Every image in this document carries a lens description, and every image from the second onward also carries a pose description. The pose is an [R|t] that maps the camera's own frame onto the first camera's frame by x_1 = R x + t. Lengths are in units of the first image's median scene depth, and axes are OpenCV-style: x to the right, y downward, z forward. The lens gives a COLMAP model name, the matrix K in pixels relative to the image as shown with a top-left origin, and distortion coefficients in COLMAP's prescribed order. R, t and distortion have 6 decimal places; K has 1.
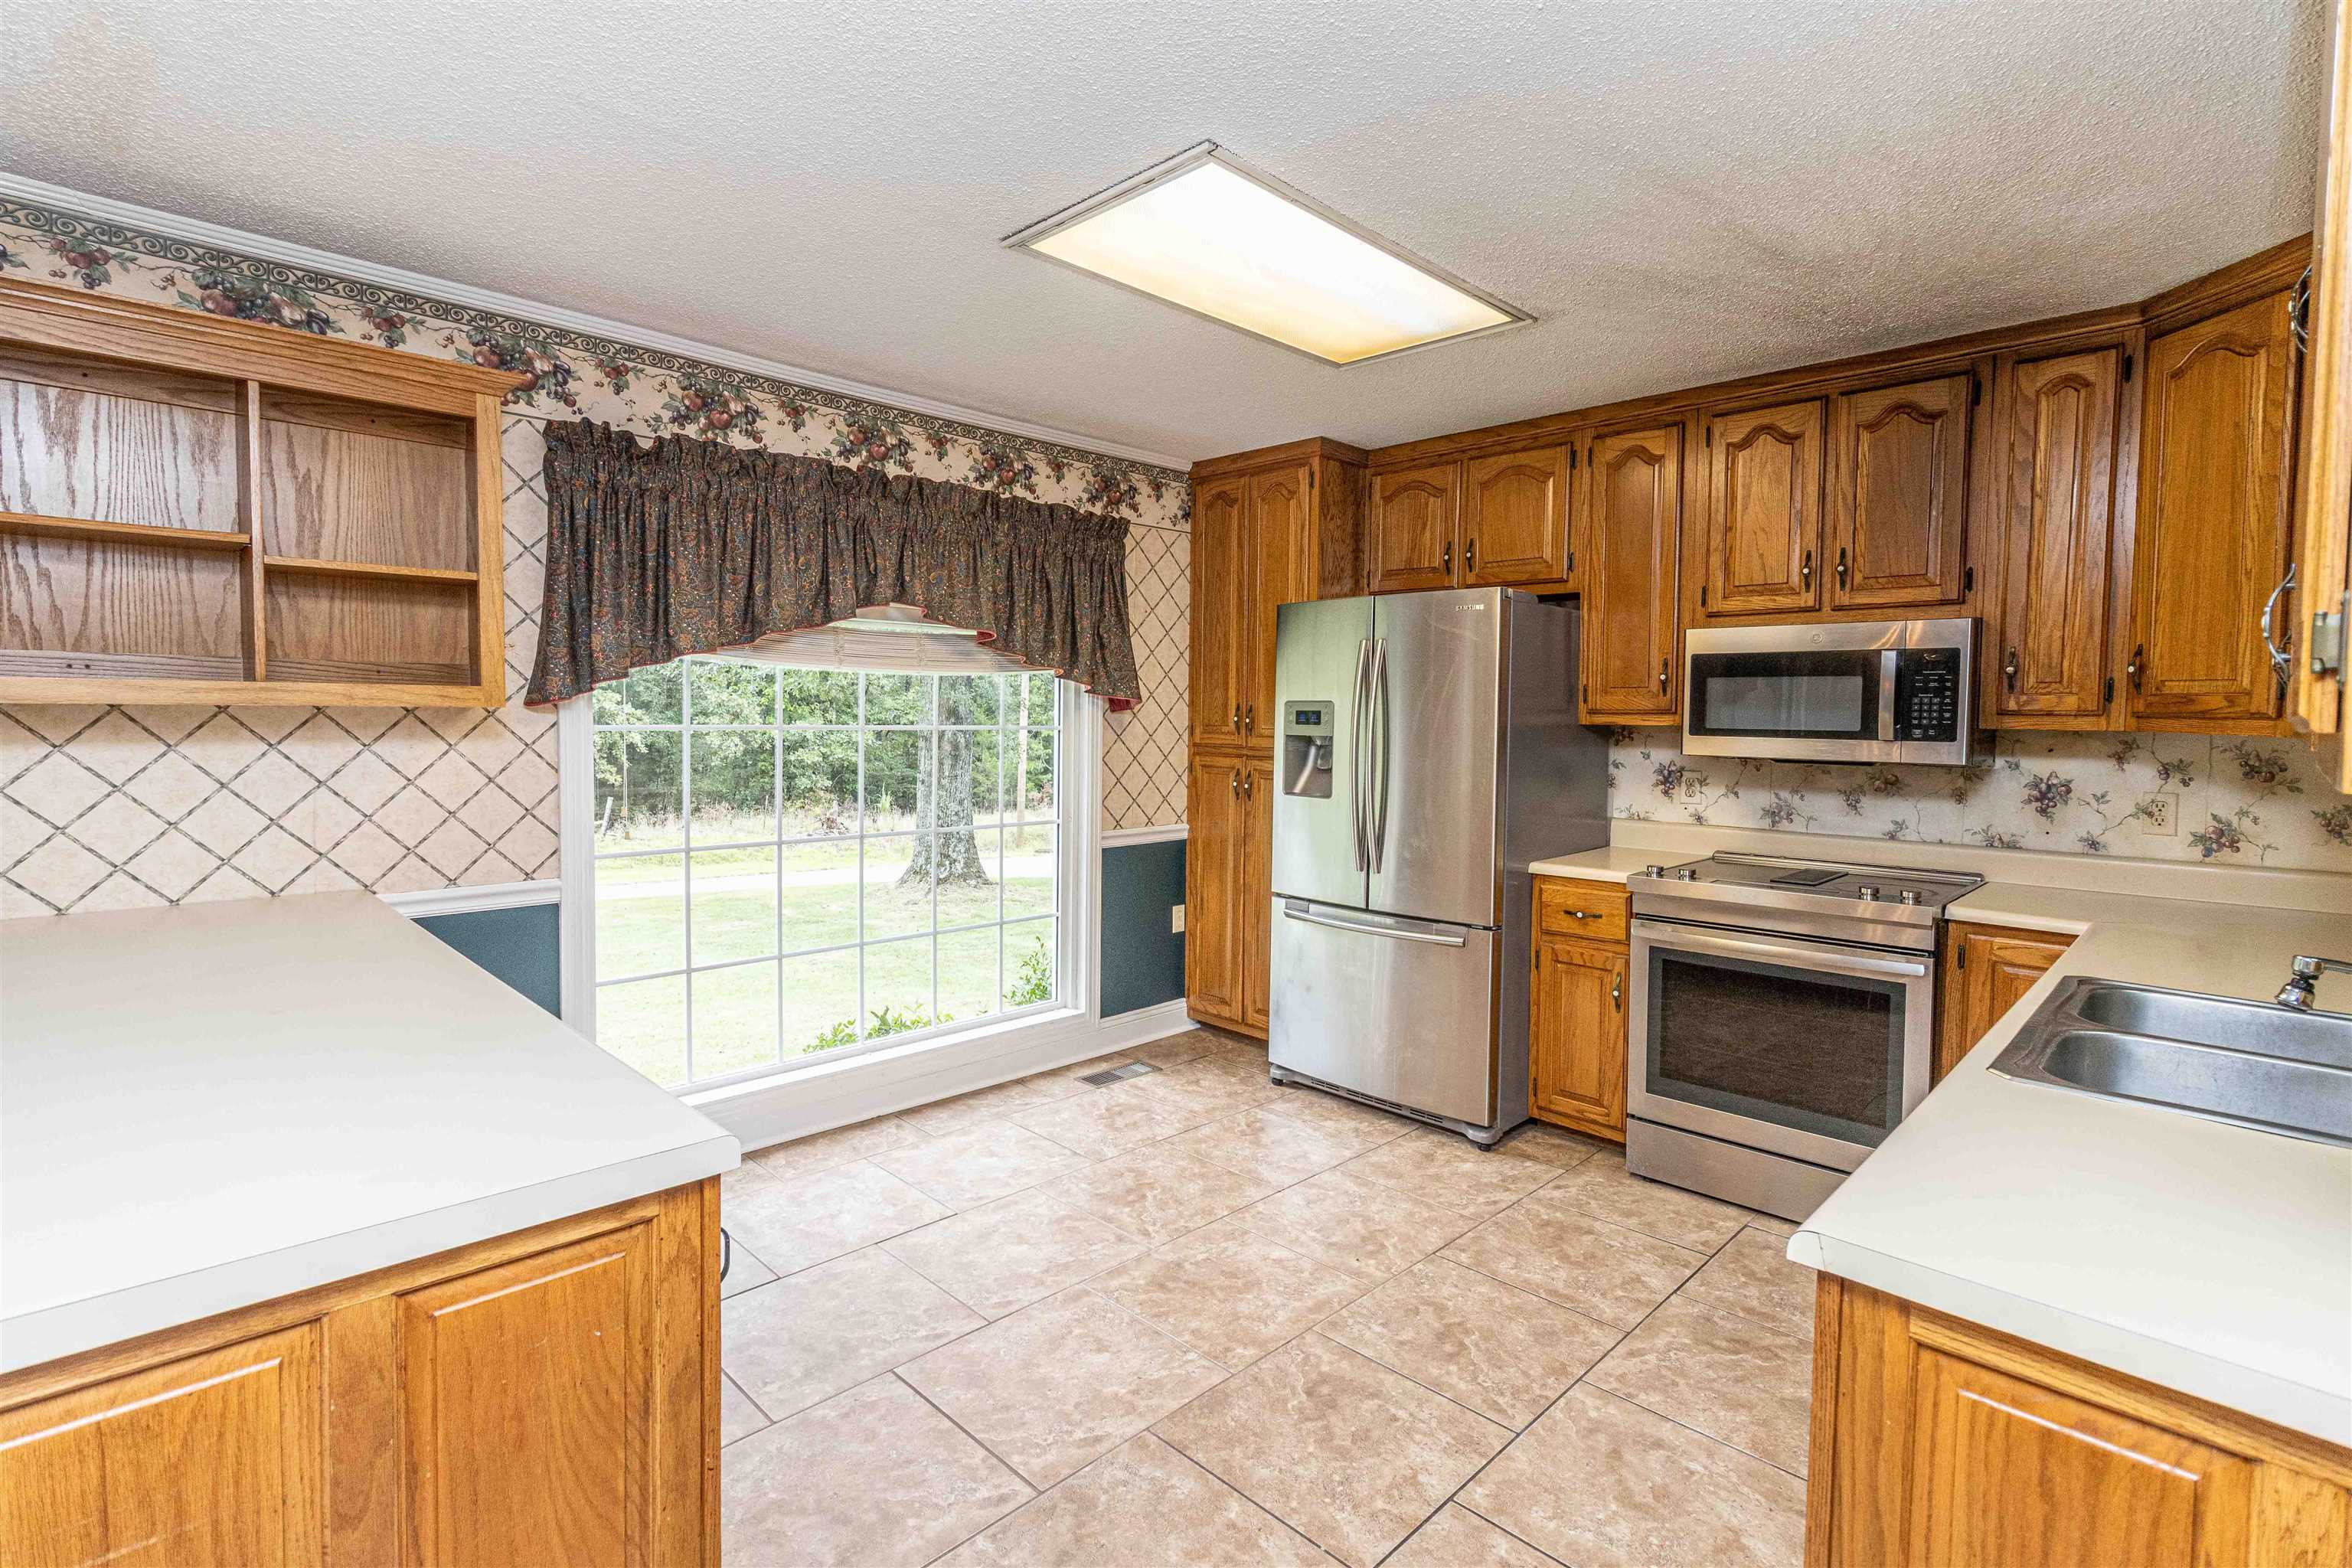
lens RADIAL K [[1120.2, 0, 1156.8], [0, 1120.2, 757.1], [0, 0, 1]] dist [0.004563, -0.001266]
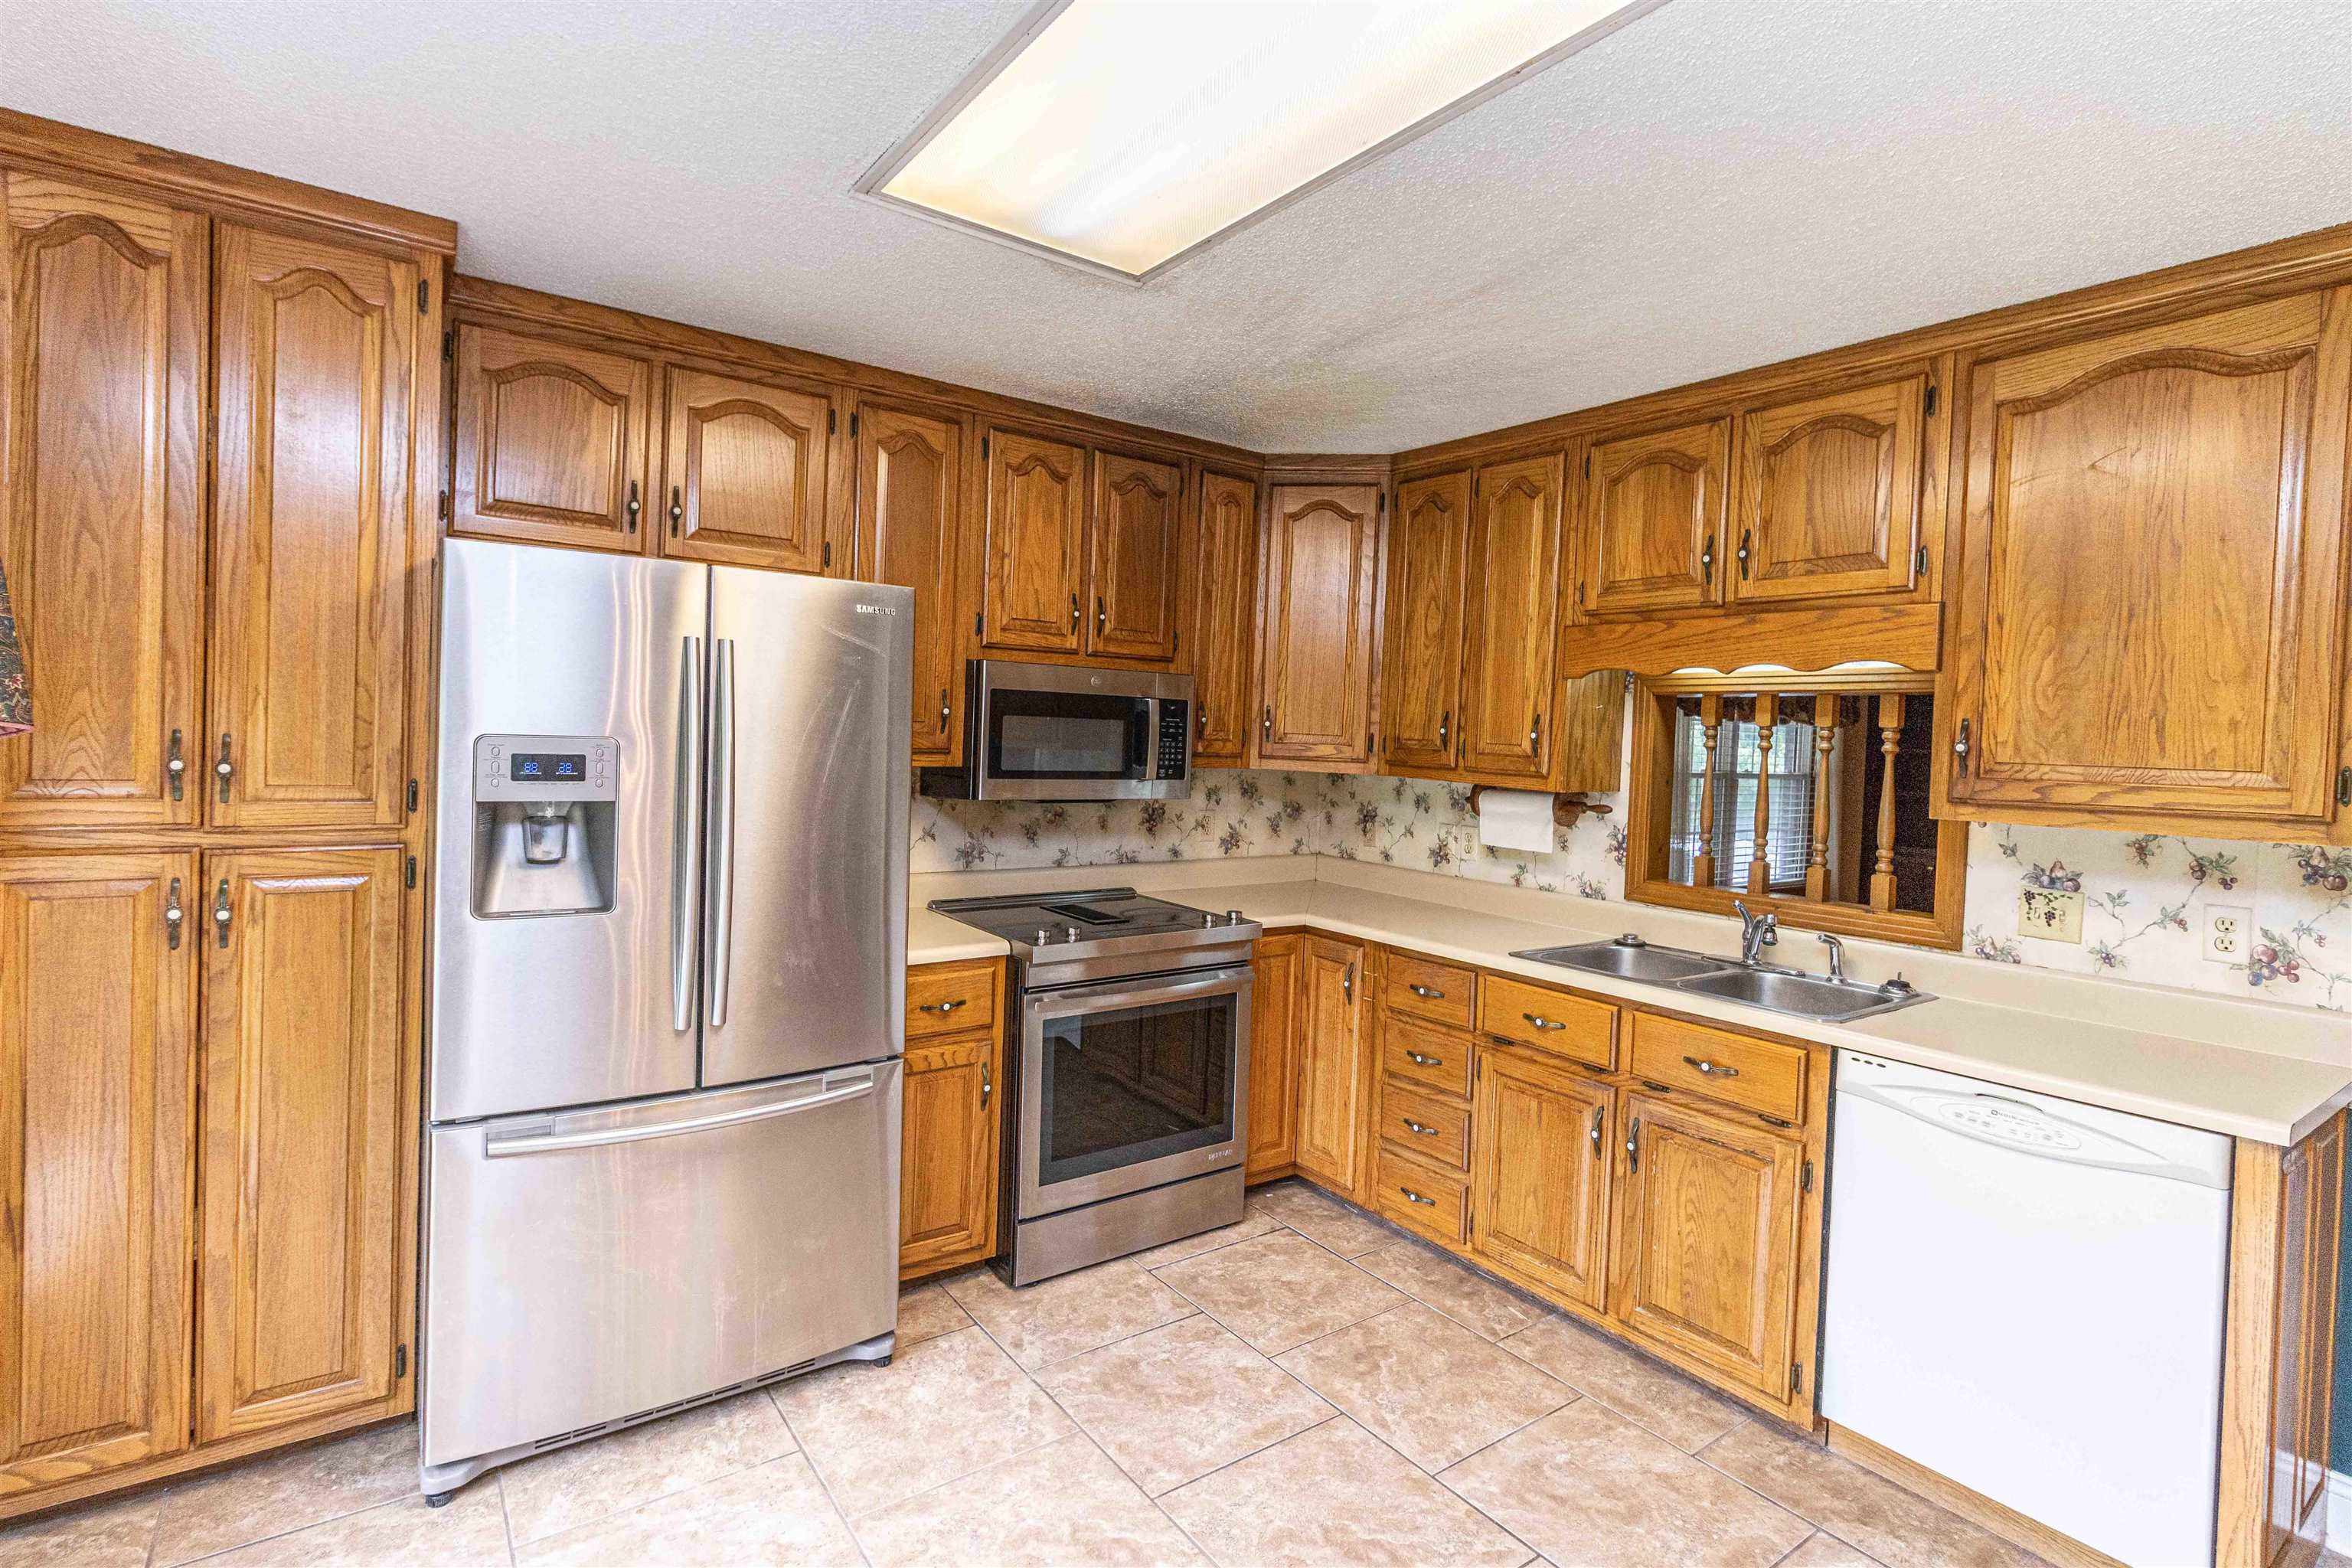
lens RADIAL K [[1120.2, 0, 1152.1], [0, 1120.2, 756.5], [0, 0, 1]] dist [0.004563, -0.001266]
pose [[0.159181, -0.025227, 0.986927, -0.414028], [0.011021, 0.999657, 0.023775, -0.060370], [-0.987188, 0.007092, 0.159404, 0.770022]]
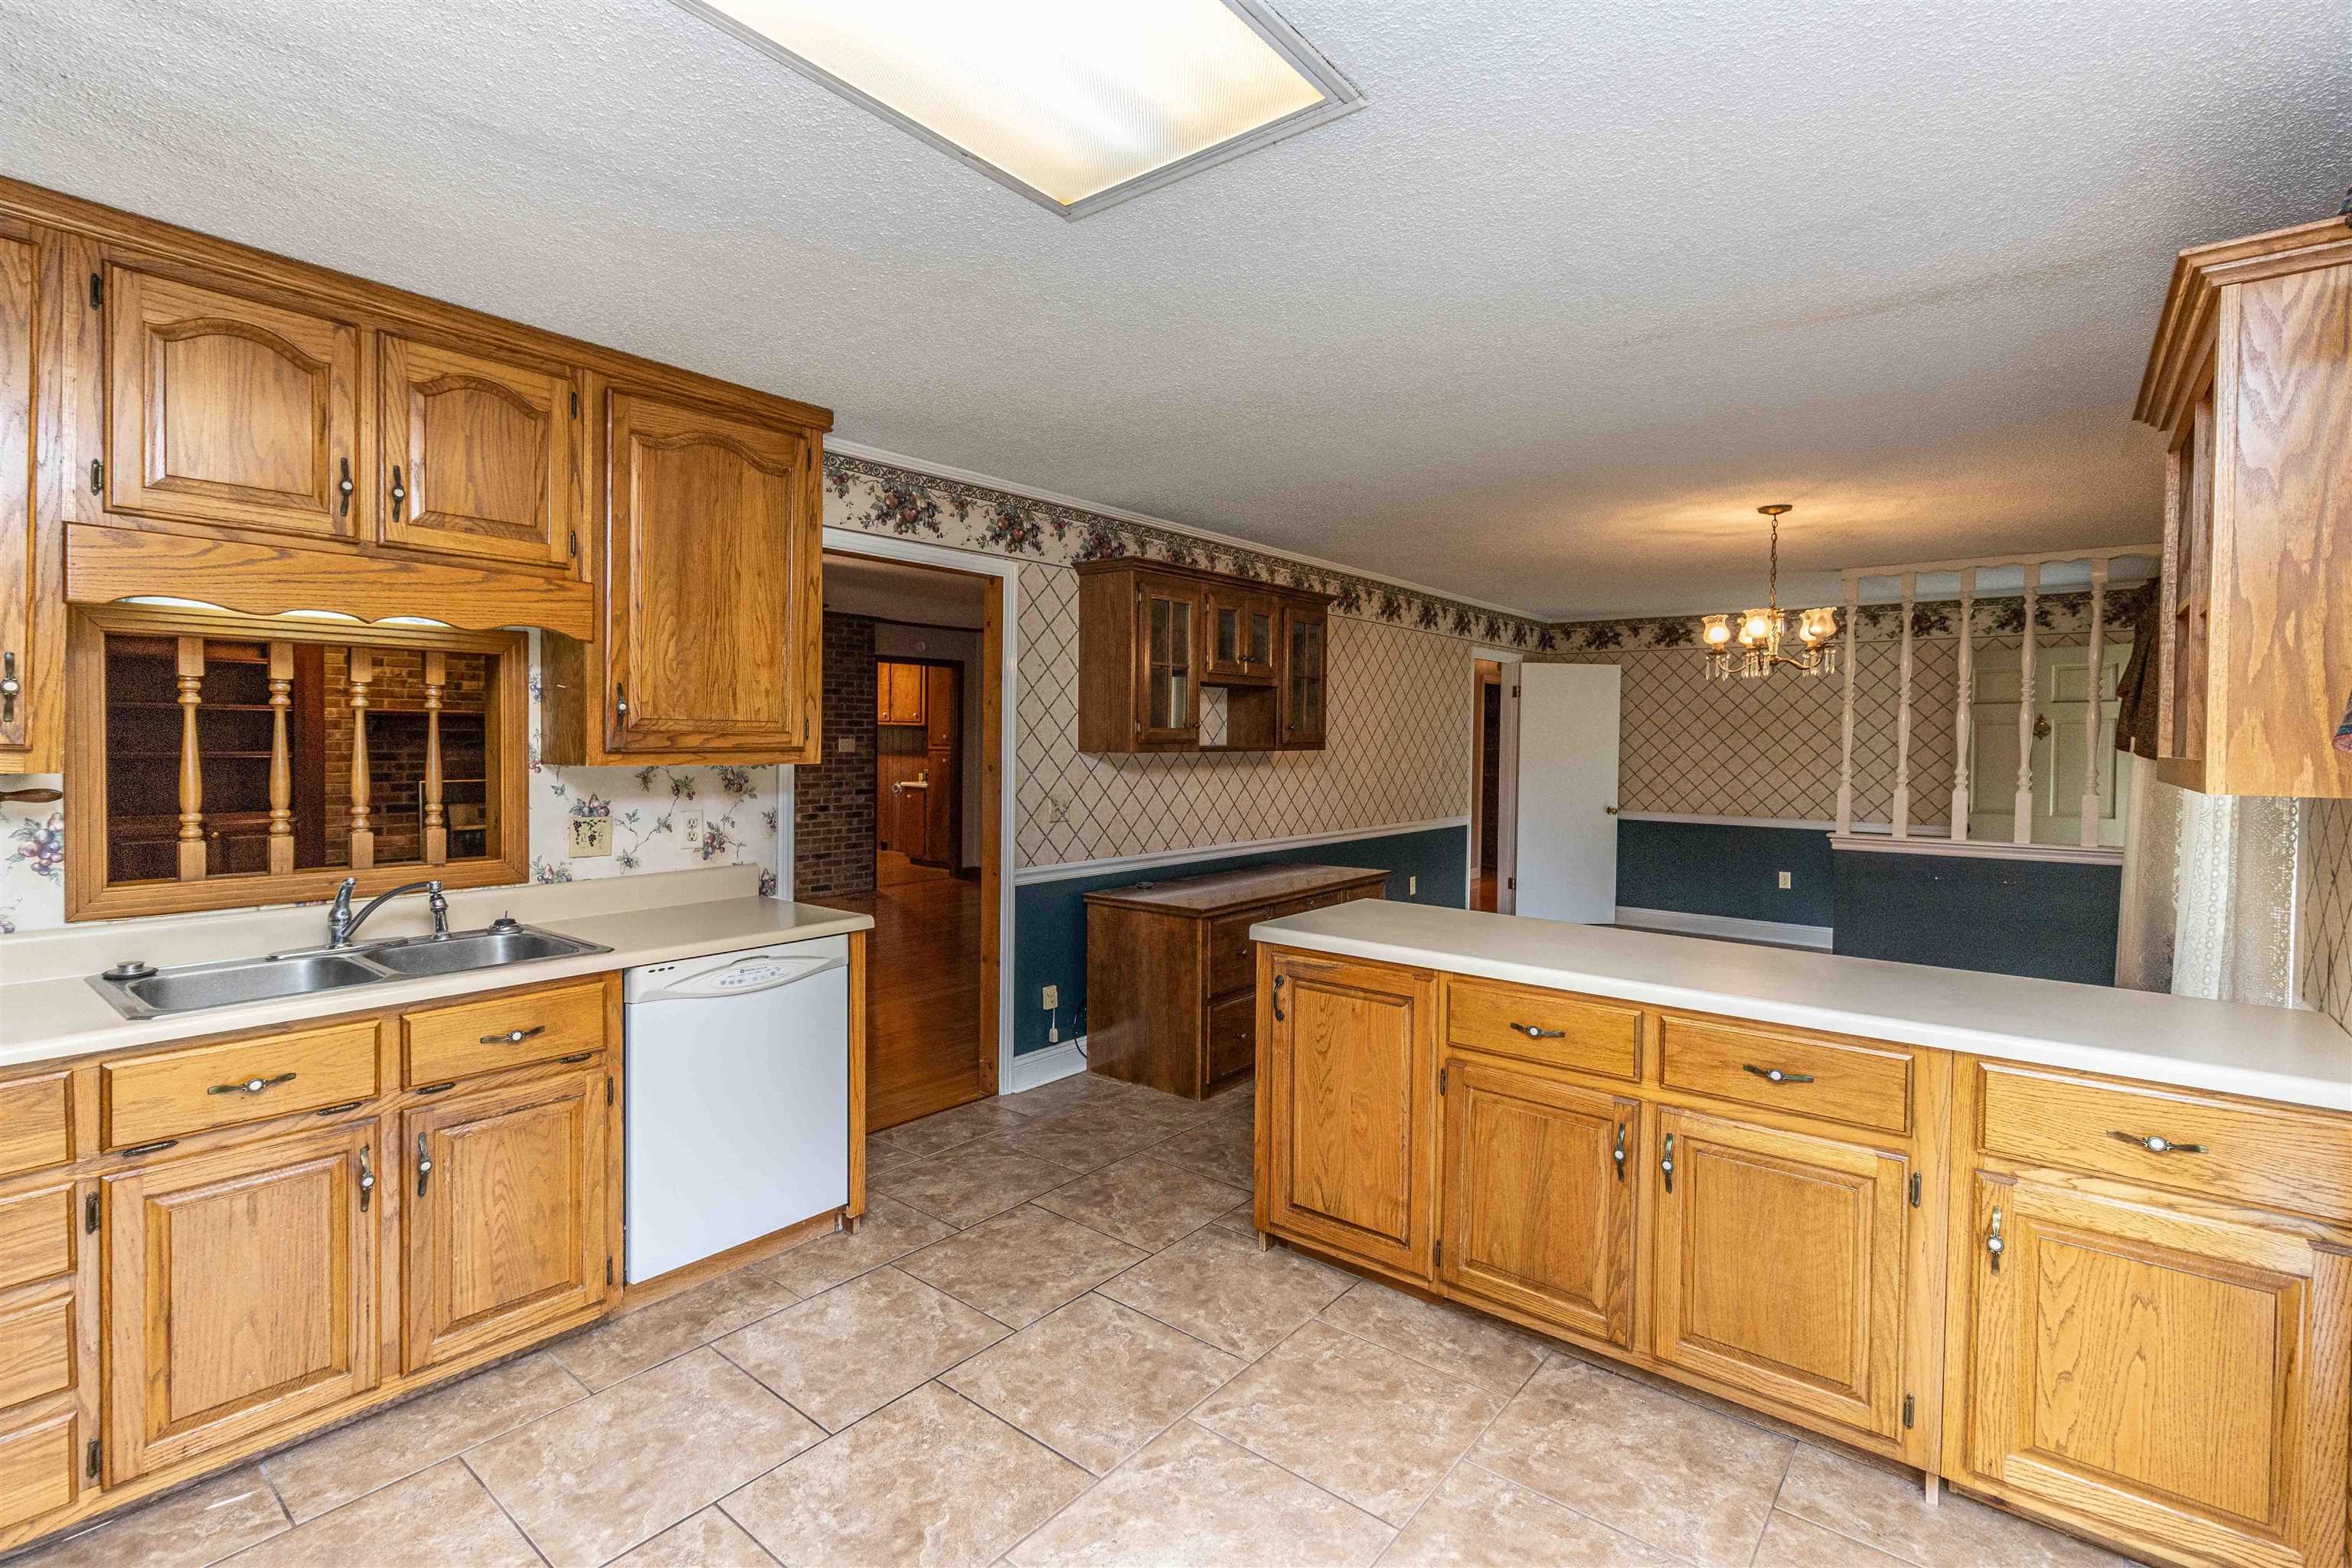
lens RADIAL K [[1120.2, 0, 1164.7], [0, 1120.2, 756.9], [0, 0, 1]] dist [0.004563, -0.001266]
pose [[-0.993640, -0.022198, -0.110392, 0.047343], [-0.028914, 0.997803, 0.059610, -0.068440], [0.108826, 0.062423, -0.992099, 1.290241]]
